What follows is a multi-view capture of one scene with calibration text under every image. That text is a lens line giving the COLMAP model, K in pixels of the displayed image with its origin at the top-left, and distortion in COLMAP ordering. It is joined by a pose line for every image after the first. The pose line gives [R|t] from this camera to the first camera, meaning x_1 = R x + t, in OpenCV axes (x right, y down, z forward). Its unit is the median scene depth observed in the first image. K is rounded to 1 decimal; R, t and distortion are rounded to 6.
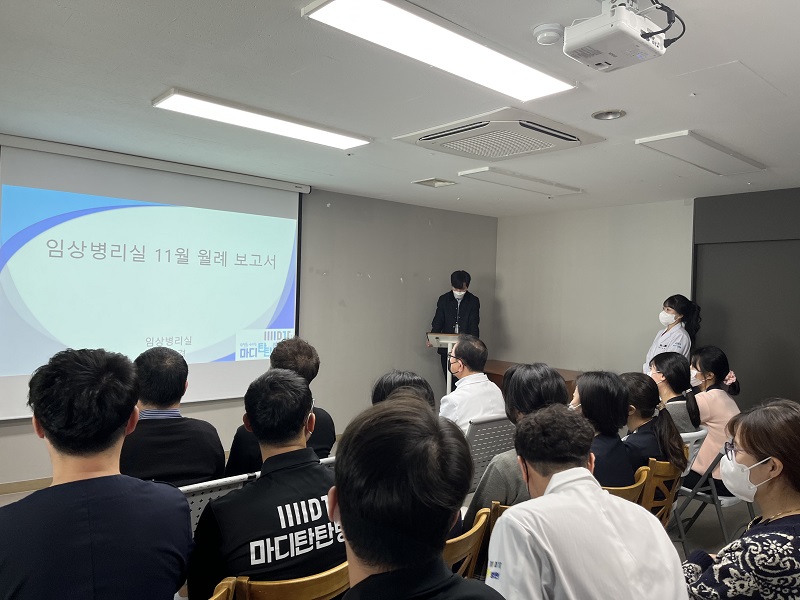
lens RADIAL K [[604.7, 0, 402.1], [0, 604.7, 304.6], [0, 0, 1]] dist [0.058756, -0.070936]
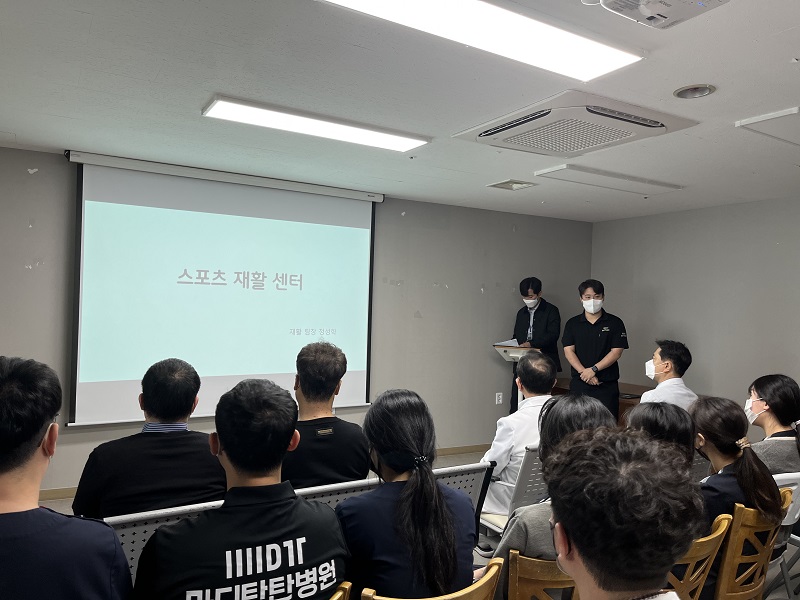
lens RADIAL K [[604.7, 0, 398.3], [0, 604.7, 302.3], [0, 0, 1]] dist [0.058756, -0.070936]
pose [[0.983194, -0.004609, -0.182503, 0.074636], [0.000211, 0.999709, -0.024110, 0.002468], [0.182561, 0.023666, 0.982910, 0.079205]]
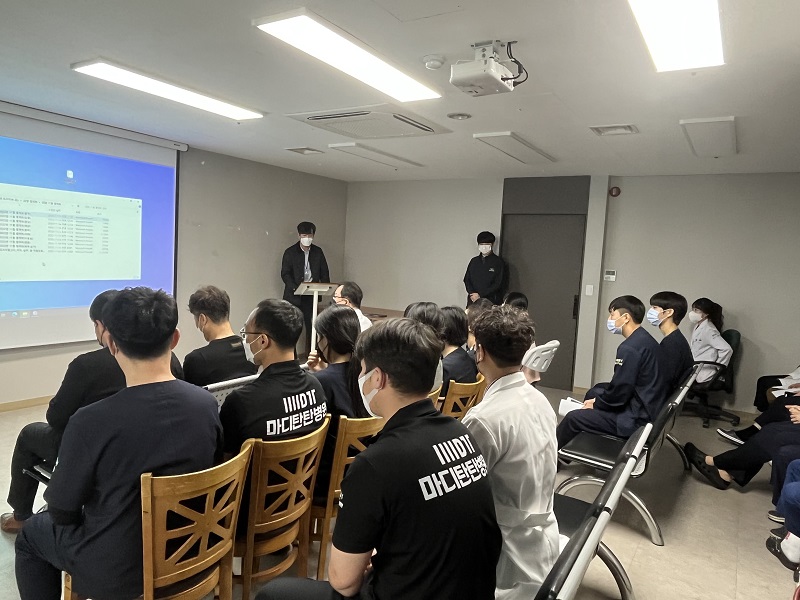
lens RADIAL K [[556.1, 0, 397.7], [0, 556.1, 295.3], [0, 0, 1]] dist [-0.000628, -0.009720]
pose [[0.956455, -0.001288, 0.291877, -0.124660], [-0.020124, 0.997320, 0.070343, -0.004308], [-0.291186, -0.073154, 0.953866, -0.125055]]
